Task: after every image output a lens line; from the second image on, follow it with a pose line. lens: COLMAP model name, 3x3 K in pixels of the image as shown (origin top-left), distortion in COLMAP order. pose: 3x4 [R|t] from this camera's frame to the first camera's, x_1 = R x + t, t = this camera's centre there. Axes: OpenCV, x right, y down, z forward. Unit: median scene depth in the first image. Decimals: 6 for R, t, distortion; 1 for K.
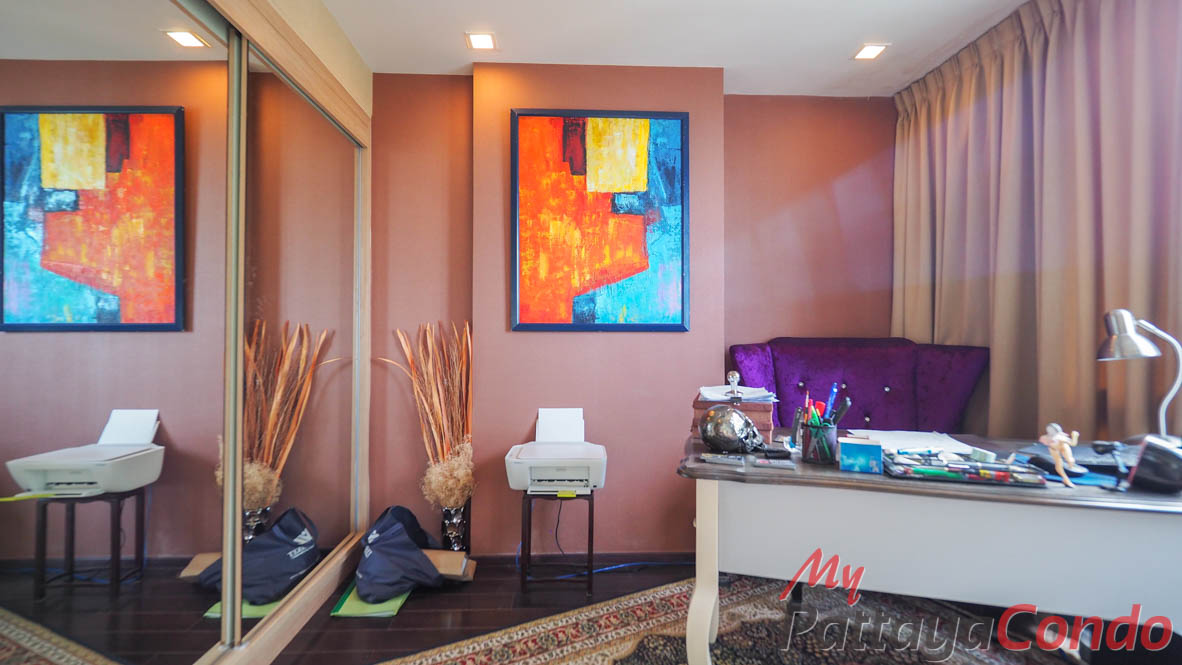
lens RADIAL K [[500.8, 0, 588.5], [0, 500.8, 325.8], [0, 0, 1]] dist [-0.011609, -0.000591]
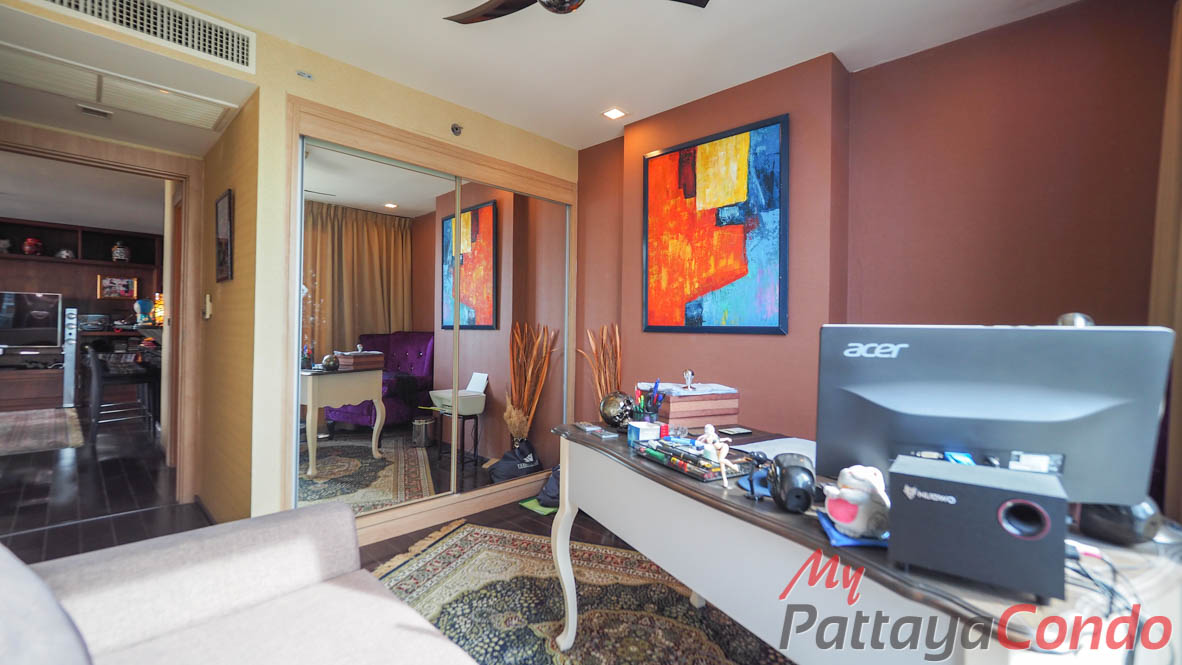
lens RADIAL K [[500.8, 0, 589.0], [0, 500.8, 334.2], [0, 0, 1]] dist [-0.011609, -0.000591]
pose [[0.686532, 0.015849, -0.726927, 0.664563], [-0.007092, 0.999861, 0.015102, -0.001236], [0.727065, -0.005212, 0.686549, 0.033224]]
